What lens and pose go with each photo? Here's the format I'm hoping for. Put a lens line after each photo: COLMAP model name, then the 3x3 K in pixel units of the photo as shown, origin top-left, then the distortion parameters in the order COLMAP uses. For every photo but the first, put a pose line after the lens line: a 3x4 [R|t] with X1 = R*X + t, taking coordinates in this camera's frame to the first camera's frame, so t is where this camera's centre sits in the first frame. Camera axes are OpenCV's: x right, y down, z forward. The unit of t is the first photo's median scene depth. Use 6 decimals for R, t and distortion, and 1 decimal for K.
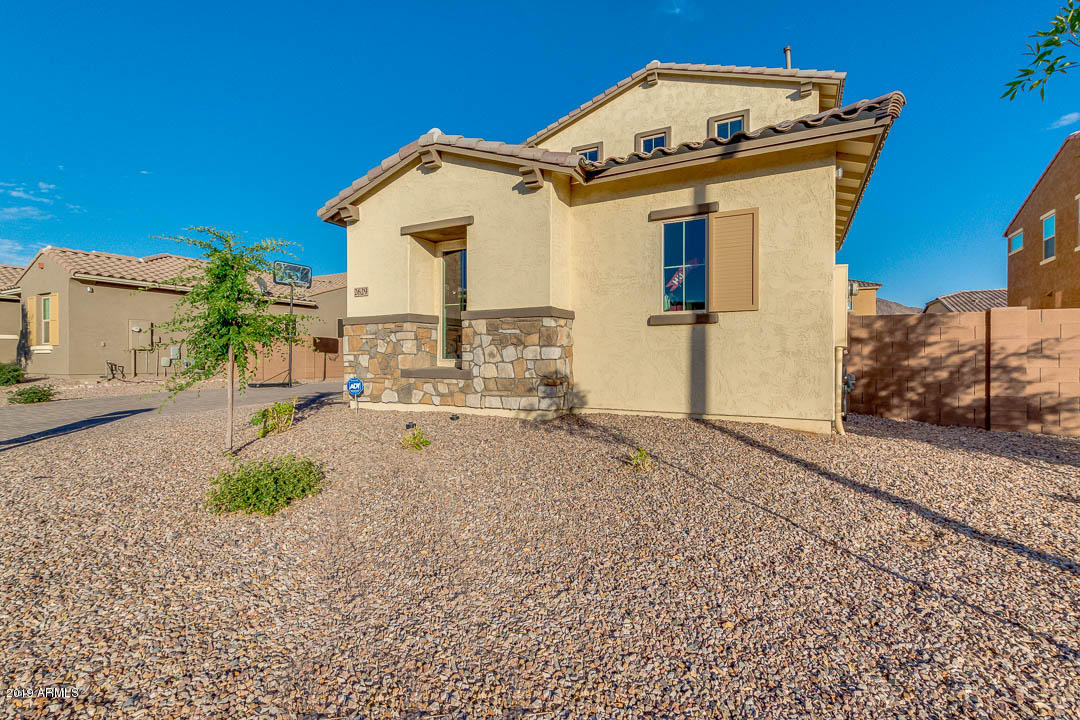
lens RADIAL K [[486.5, 0, 508.7], [0, 486.5, 359.3], [0, 0, 1]] dist [0.000429, 0.000089]
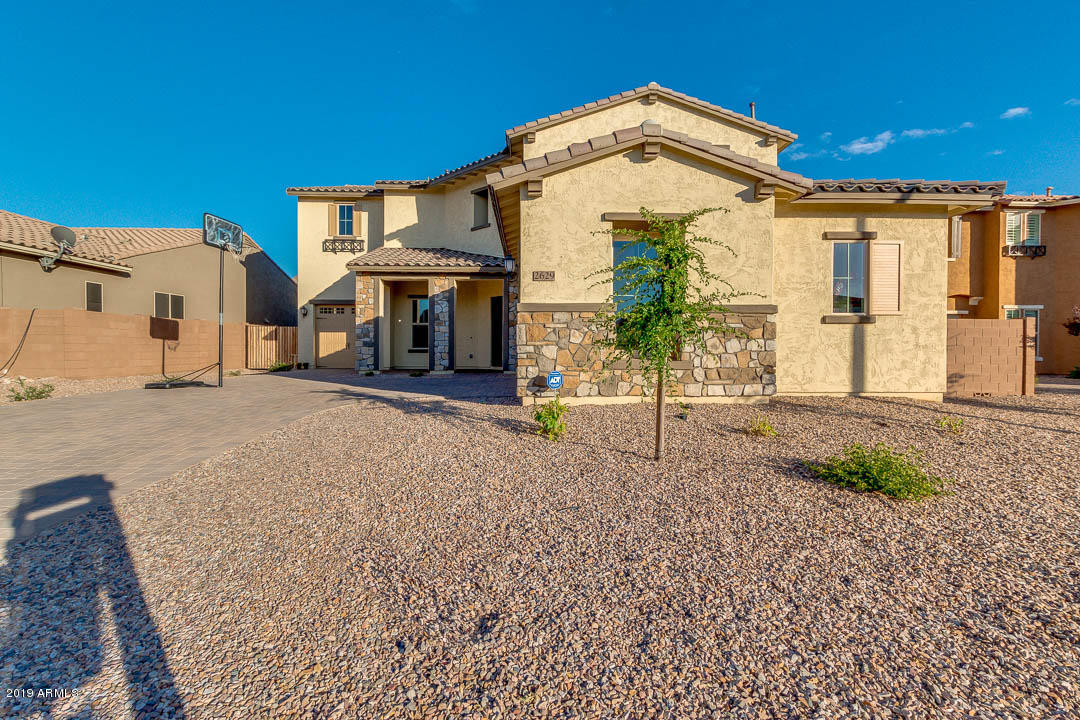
lens RADIAL K [[482.3, 0, 607.0], [0, 482.3, 350.7], [0, 0, 1]] dist [0.009895, 0.000047]
pose [[0.868698, -0.000396, 0.495343, -0.794603], [-0.001677, 0.999992, 0.003740, -0.003618], [-0.495340, -0.004079, 0.868690, 0.197566]]
